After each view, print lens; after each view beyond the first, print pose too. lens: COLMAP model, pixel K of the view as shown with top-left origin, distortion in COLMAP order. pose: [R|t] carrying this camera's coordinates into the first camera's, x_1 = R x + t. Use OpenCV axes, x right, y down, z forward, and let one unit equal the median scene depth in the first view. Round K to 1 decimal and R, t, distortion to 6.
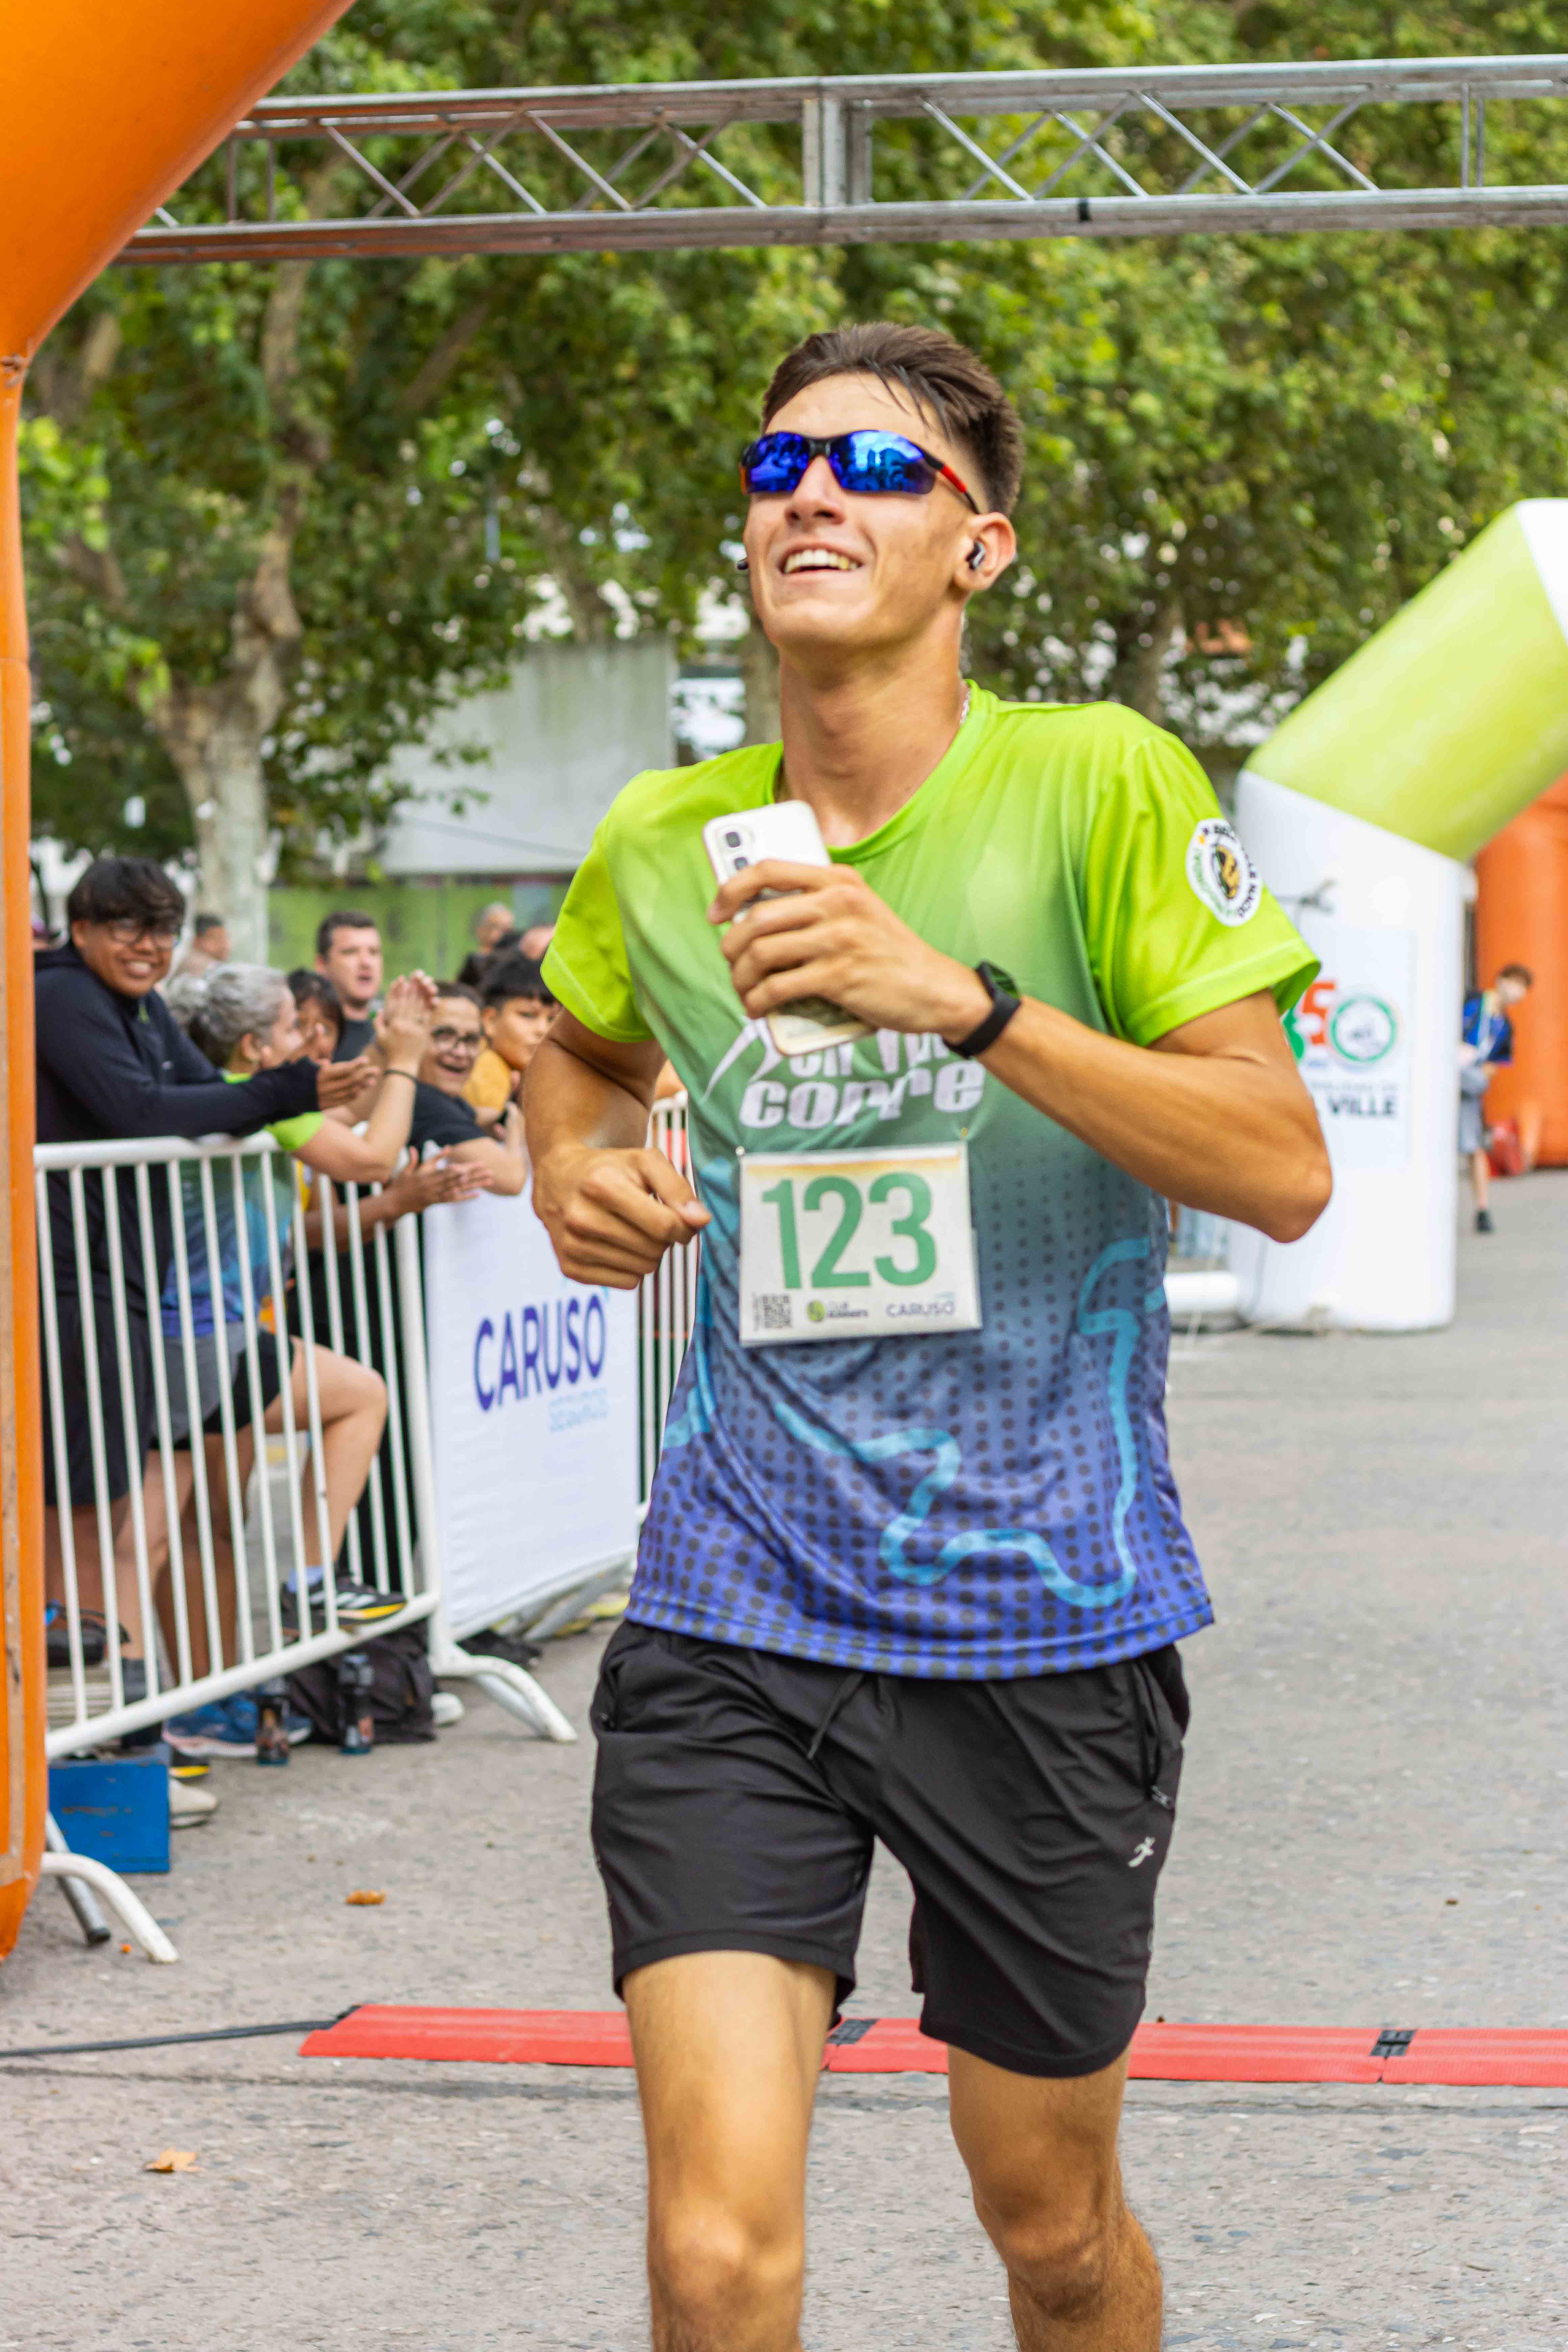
lens RADIAL K [[5493.2, 0, 784.0], [0, 5493.2, 1176.0], [0, 0, 1]] dist [-0.077804, -0.332052]
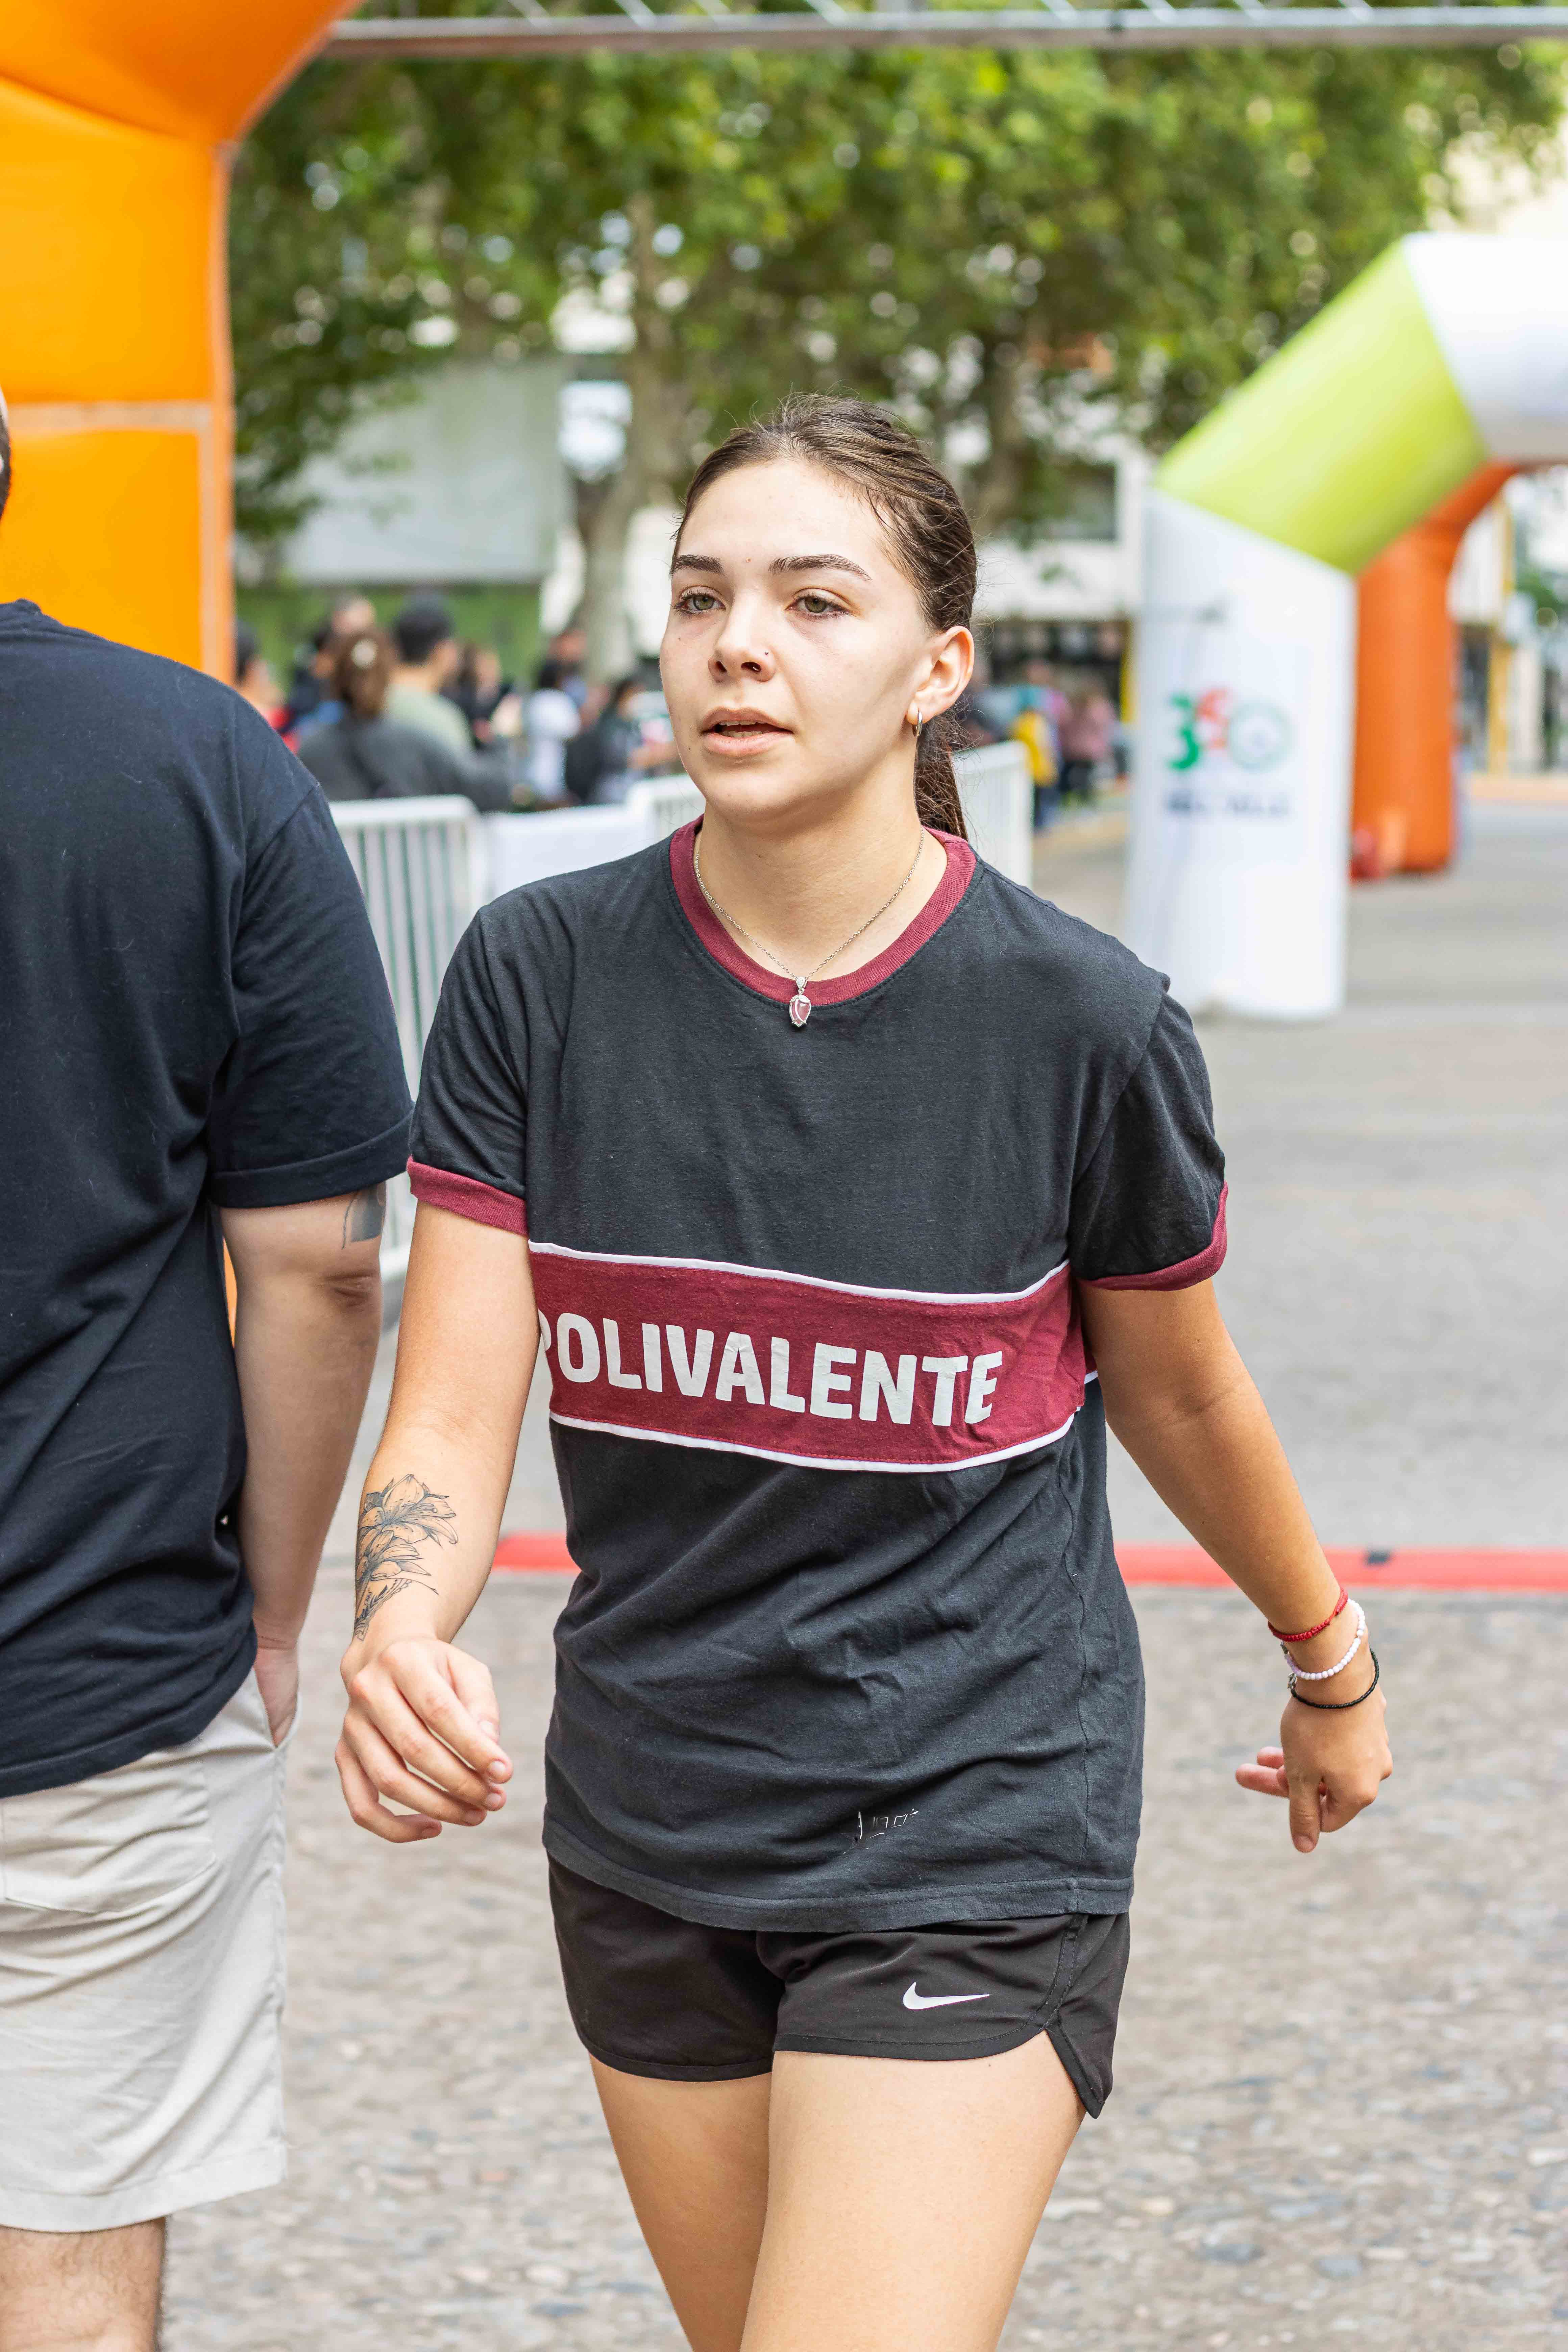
lens RADIAL K [[5539.0, 0, 784.0], [0, 5539.0, 1176.0], [0, 0, 1]] dist [-0.092517, -0.127056]
pose [[0.999450, 0.007069, 0.032402, -0.043843], [-0.008750, 0.998607, 0.052042, 0.007329], [-0.031989, -0.052297, 0.998119, -0.157552]]
